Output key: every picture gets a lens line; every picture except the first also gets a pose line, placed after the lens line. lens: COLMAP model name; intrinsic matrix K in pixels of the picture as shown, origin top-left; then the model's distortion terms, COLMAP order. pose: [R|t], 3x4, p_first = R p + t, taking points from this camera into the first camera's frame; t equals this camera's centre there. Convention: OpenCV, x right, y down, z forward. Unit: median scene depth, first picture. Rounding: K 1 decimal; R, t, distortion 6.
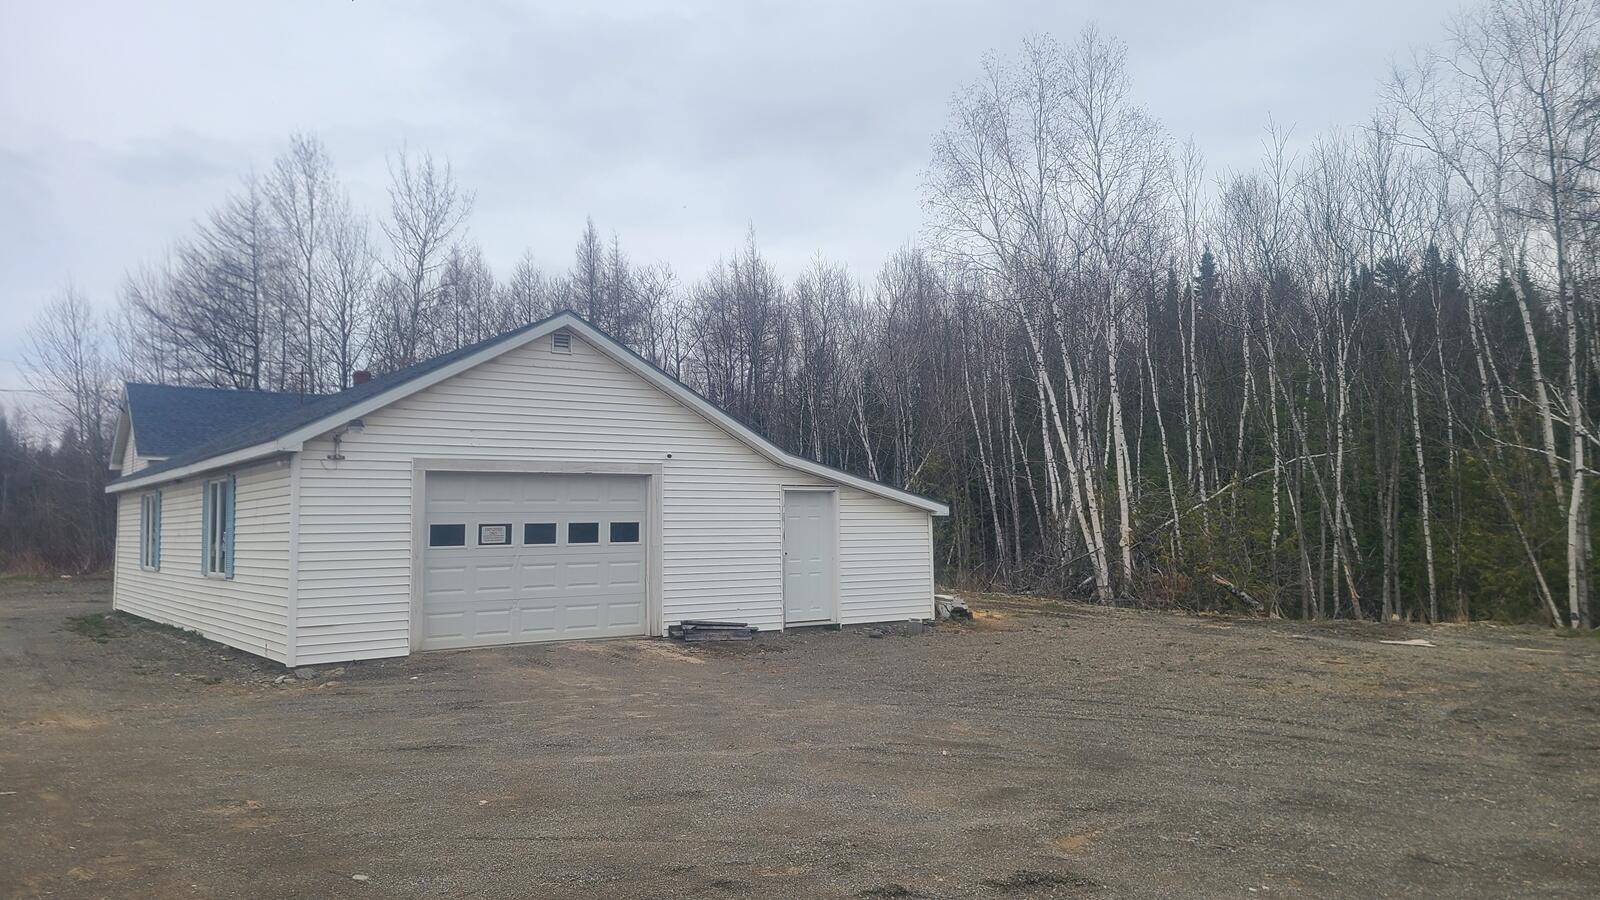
lens RADIAL K [[1190.5, 0, 799.7], [0, 1190.5, 445.7], [0, 0, 1]] dist [0.066430, -0.050752]
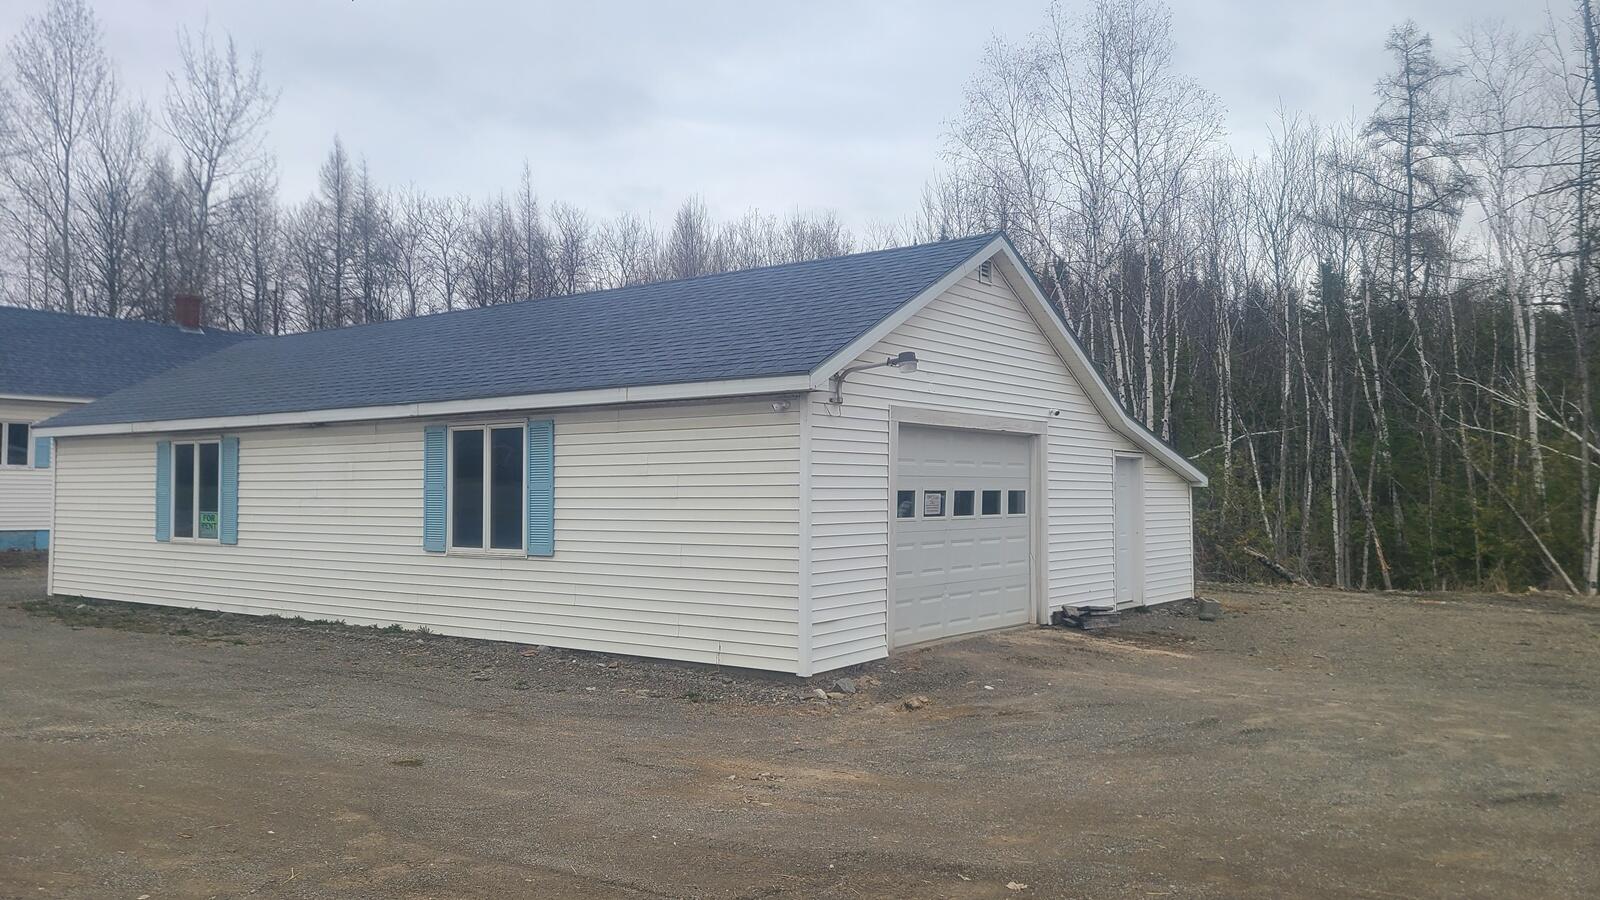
lens RADIAL K [[1190.5, 0, 802.3], [0, 1190.5, 447.1], [0, 0, 1]] dist [0.066430, -0.050752]
pose [[0.953722, 0.024741, 0.299669, -0.521067], [-0.033461, 0.999152, 0.024002, 0.017650], [-0.298821, -0.032918, 0.953741, 0.232088]]
